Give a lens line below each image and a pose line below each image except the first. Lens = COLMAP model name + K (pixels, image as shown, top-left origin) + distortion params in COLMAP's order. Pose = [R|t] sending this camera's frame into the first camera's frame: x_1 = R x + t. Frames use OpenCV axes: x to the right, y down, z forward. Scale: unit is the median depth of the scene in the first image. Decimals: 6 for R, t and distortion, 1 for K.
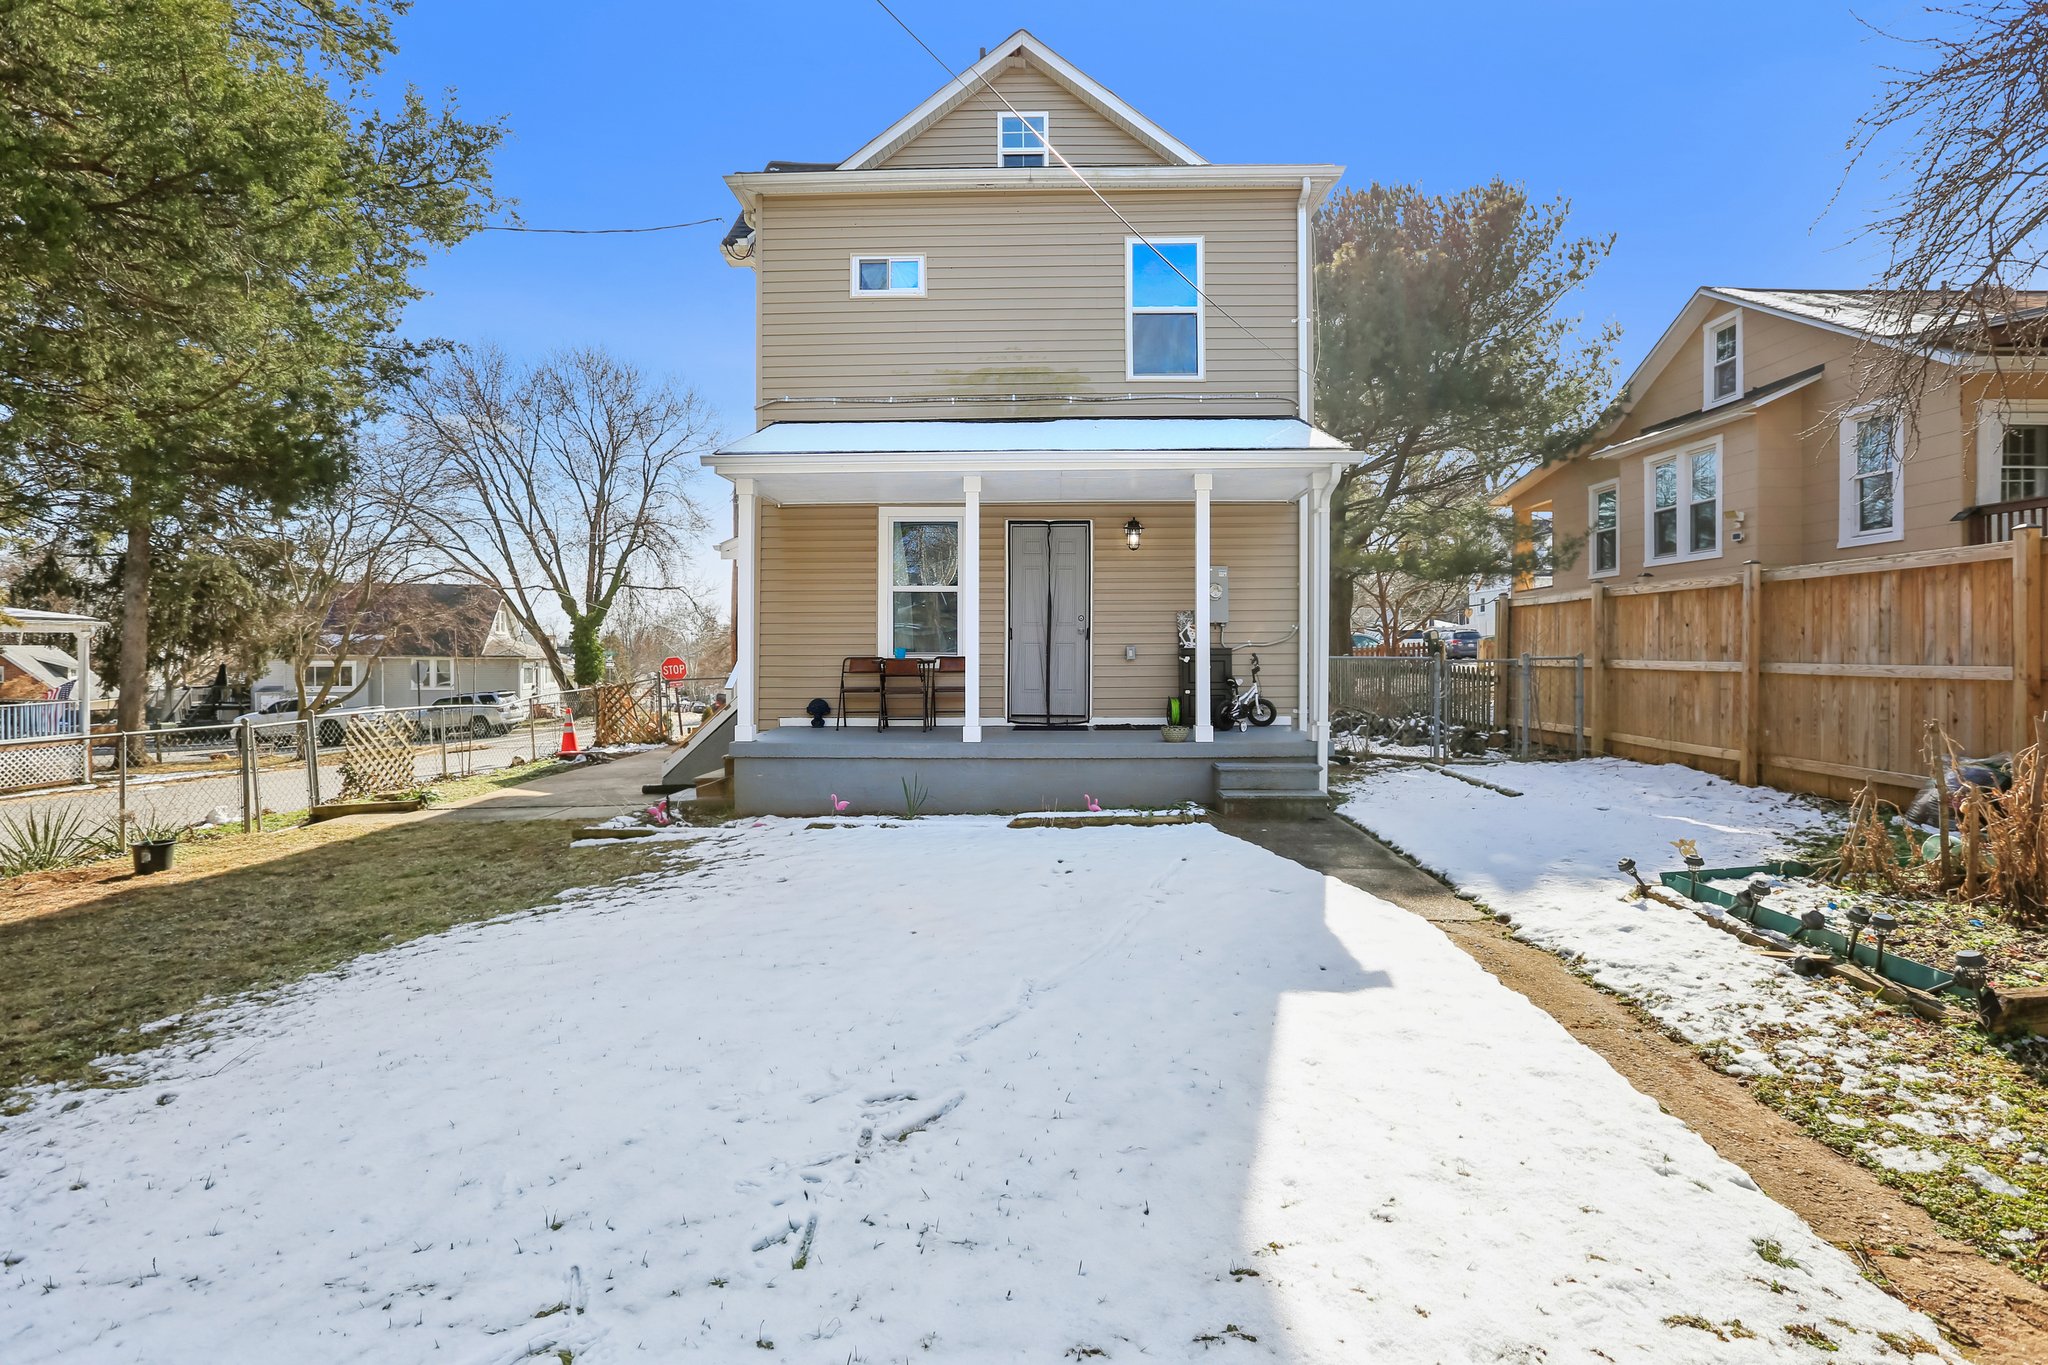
lens RADIAL K [[986.9, 0, 1025.2], [0, 986.9, 660.1], [0, 0, 1]] dist [0.000880, 0.000982]
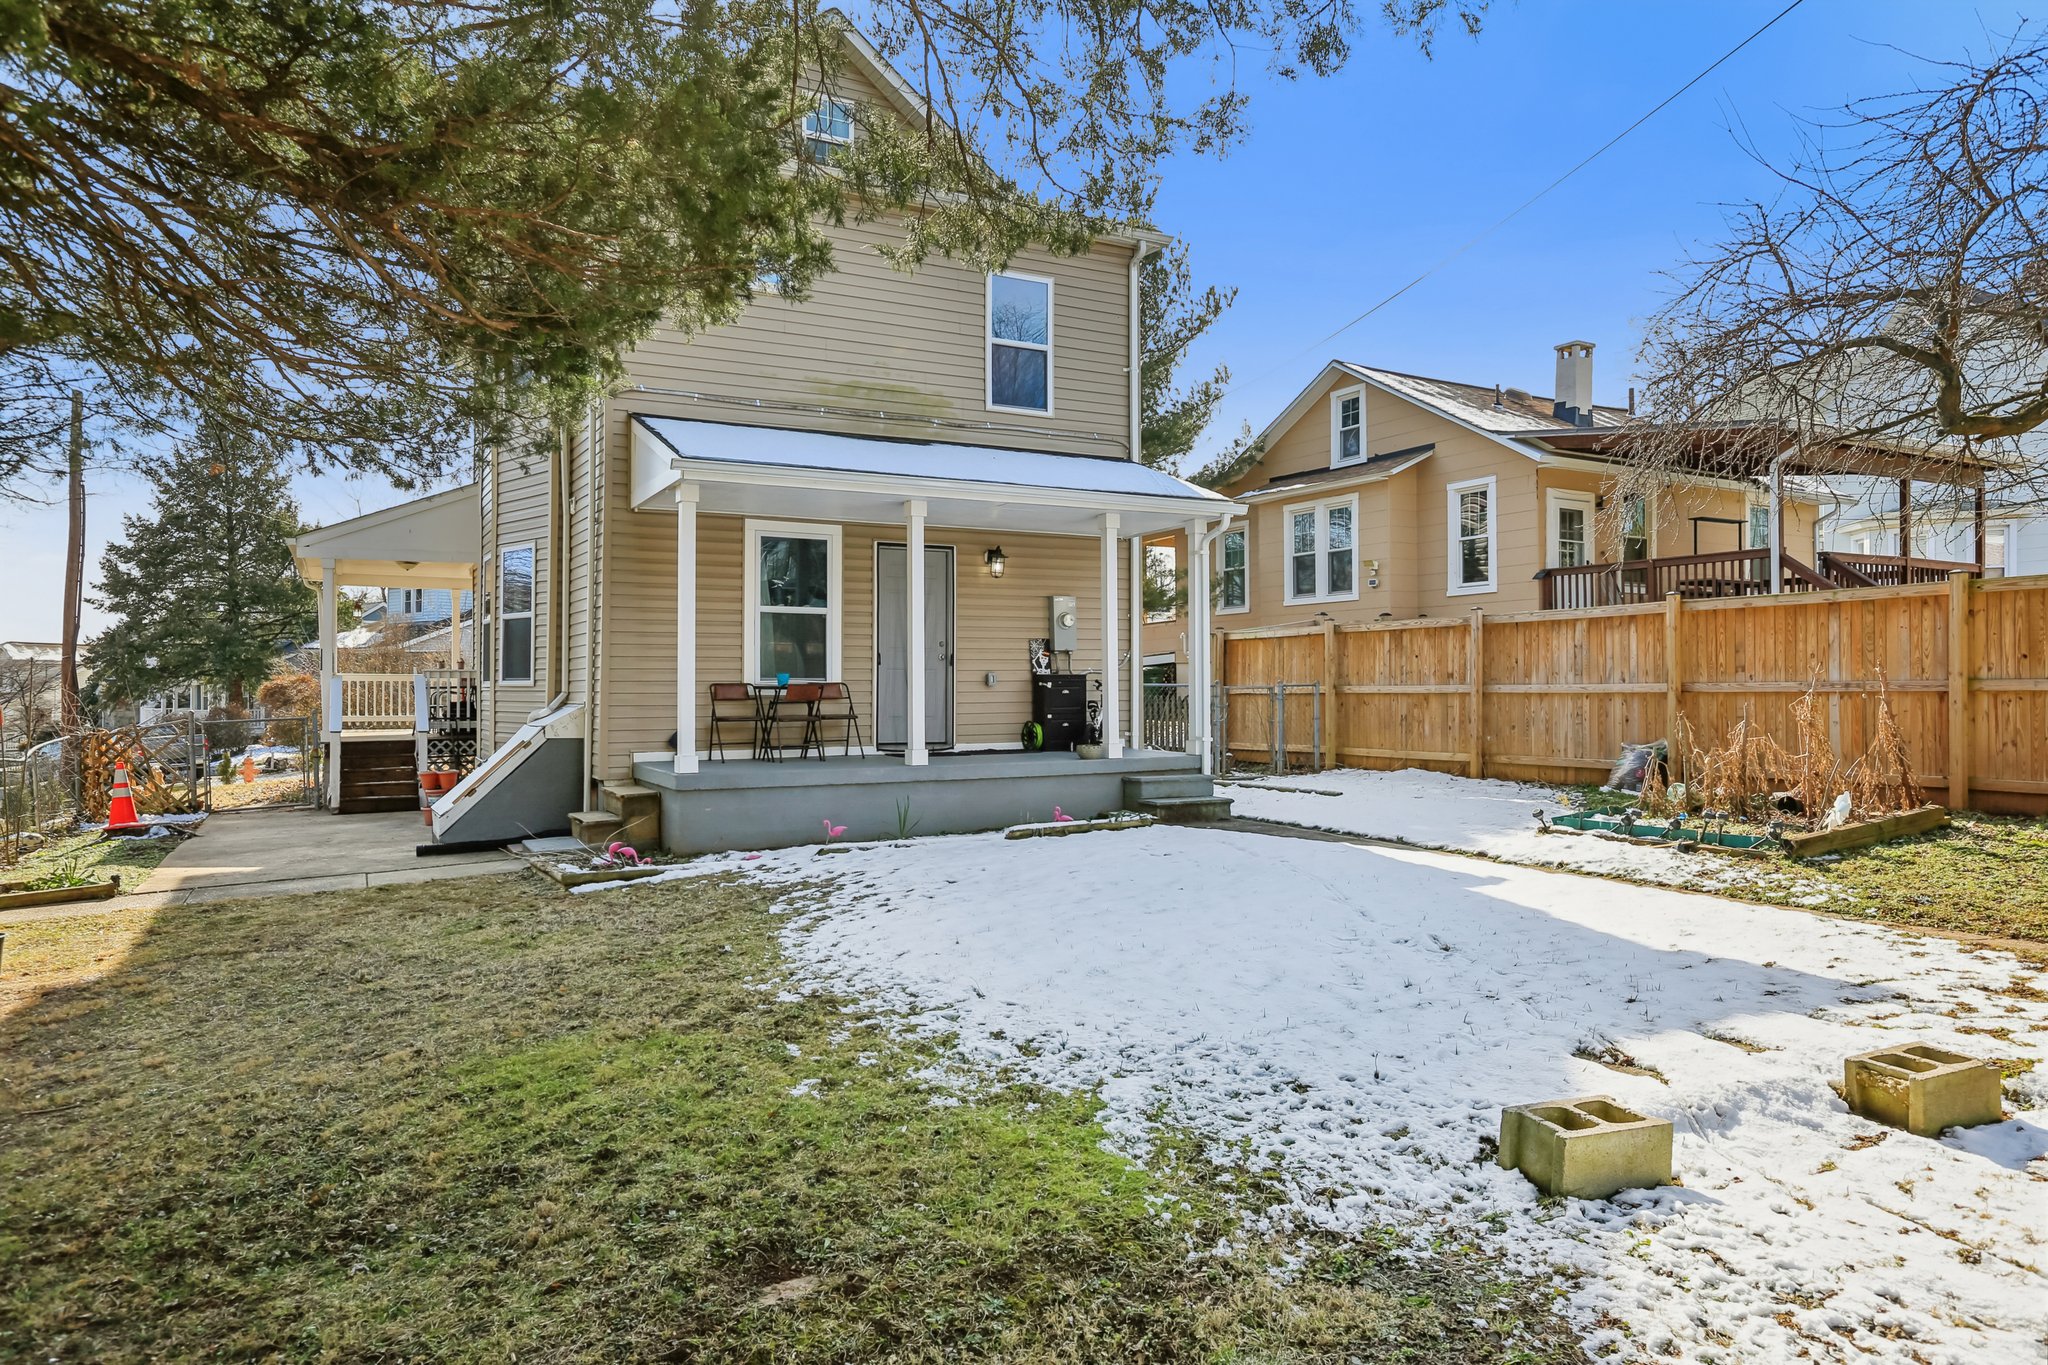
lens RADIAL K [[1292.9, 0, 1024.0], [0, 1292.9, 682.5], [0, 0, 1]] dist [0.046539, 0.000608]
pose [[0.871467, 0.000341, 0.490454, -0.512934], [0.008441, 0.999841, -0.015694, 0.017105], [-0.490381, 0.017817, 0.871326, -0.168529]]
